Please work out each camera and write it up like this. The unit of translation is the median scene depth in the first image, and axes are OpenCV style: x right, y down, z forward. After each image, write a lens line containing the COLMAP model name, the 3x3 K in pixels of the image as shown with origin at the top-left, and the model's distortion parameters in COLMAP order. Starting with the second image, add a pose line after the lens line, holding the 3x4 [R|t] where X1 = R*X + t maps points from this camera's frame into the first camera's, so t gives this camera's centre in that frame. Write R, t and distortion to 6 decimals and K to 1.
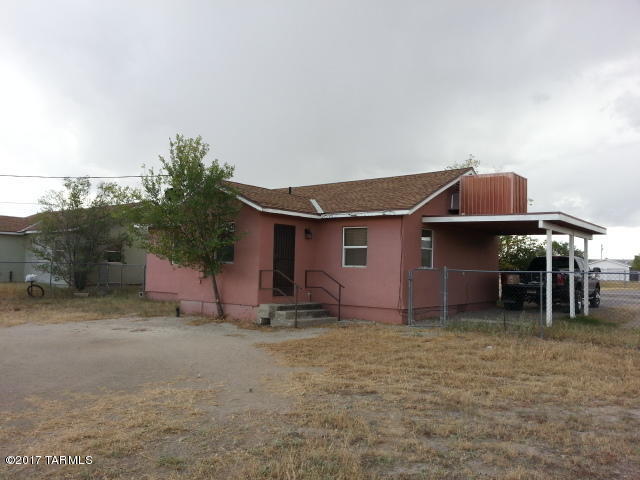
lens RADIAL K [[558.5, 0, 320.0], [0, 558.5, 240.0], [0, 0, 1]] dist [0.061001, -0.010790]
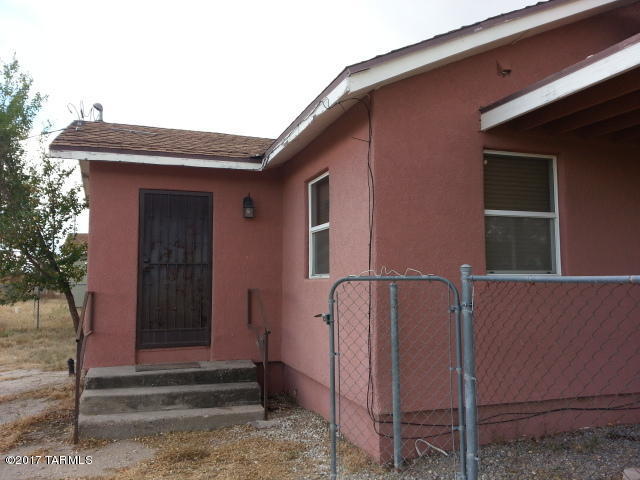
lens RADIAL K [[523.2, 0, 320.0], [0, 523.2, 240.0], [0, 0, 1]] dist [-0.014461, -0.014239]
pose [[0.828044, -0.069537, -0.556334, 0.266588], [0.046276, 0.997370, -0.055785, 0.042290], [0.558750, 0.020448, 0.829084, 0.703552]]
